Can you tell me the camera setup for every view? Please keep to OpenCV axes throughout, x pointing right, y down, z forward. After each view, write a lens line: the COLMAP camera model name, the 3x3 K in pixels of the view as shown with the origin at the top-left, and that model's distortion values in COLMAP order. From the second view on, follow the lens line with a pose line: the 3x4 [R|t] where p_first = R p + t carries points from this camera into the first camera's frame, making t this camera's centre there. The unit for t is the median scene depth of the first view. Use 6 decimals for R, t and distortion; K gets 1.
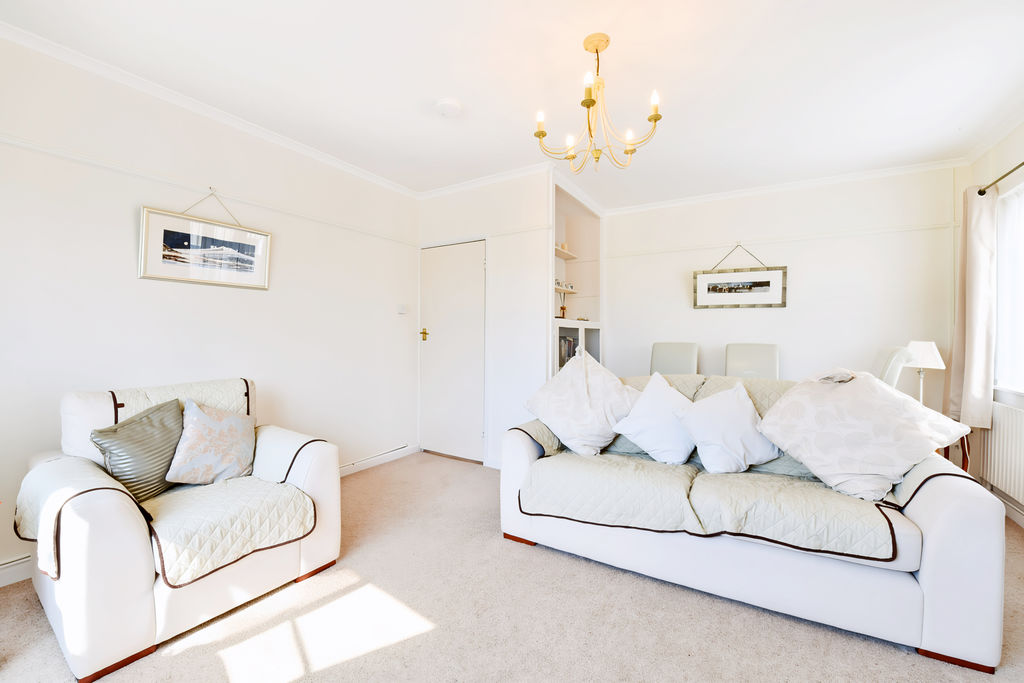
lens RADIAL K [[412.6, 0, 512.0], [0, 412.6, 341.5], [0, 0, 1]] dist [0.001316, 0.000103]
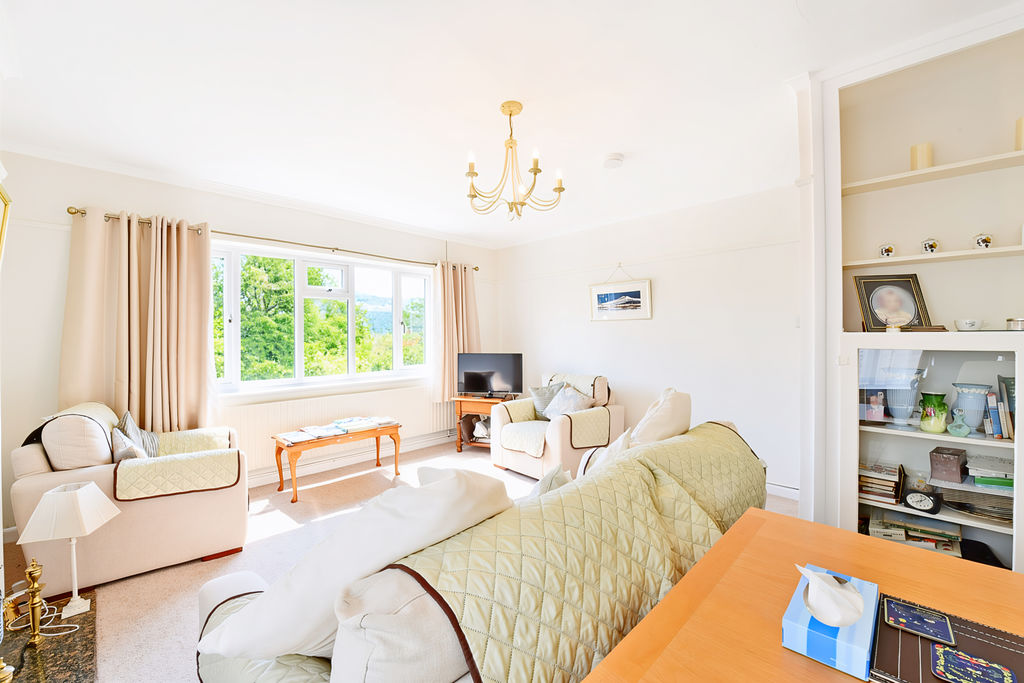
lens RADIAL K [[410.6, 0, 511.1], [0, 410.6, 336.3], [0, 0, 1]] dist [-0.014702, 0.000063]
pose [[-0.201642, 0.001788, -0.979458, 1.103090], [-0.004361, 0.999987, 0.002723, -0.080544], [0.979450, 0.004821, -0.201632, 0.993083]]
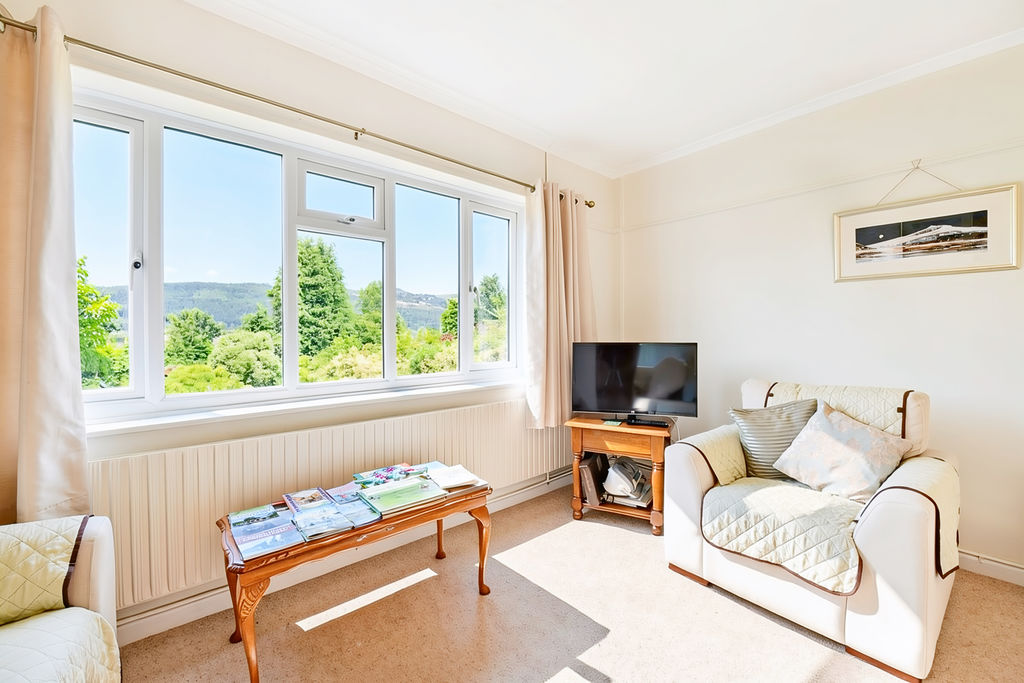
lens RADIAL K [[410.6, 0, 511.1], [0, 410.6, 336.3], [0, 0, 1]] dist [-0.014702, 0.000063]
pose [[-0.277929, 0.007434, -0.960573, 0.320503], [-0.008225, 0.999915, 0.010118, -0.017604], [0.960567, 0.010713, -0.277844, 0.480540]]
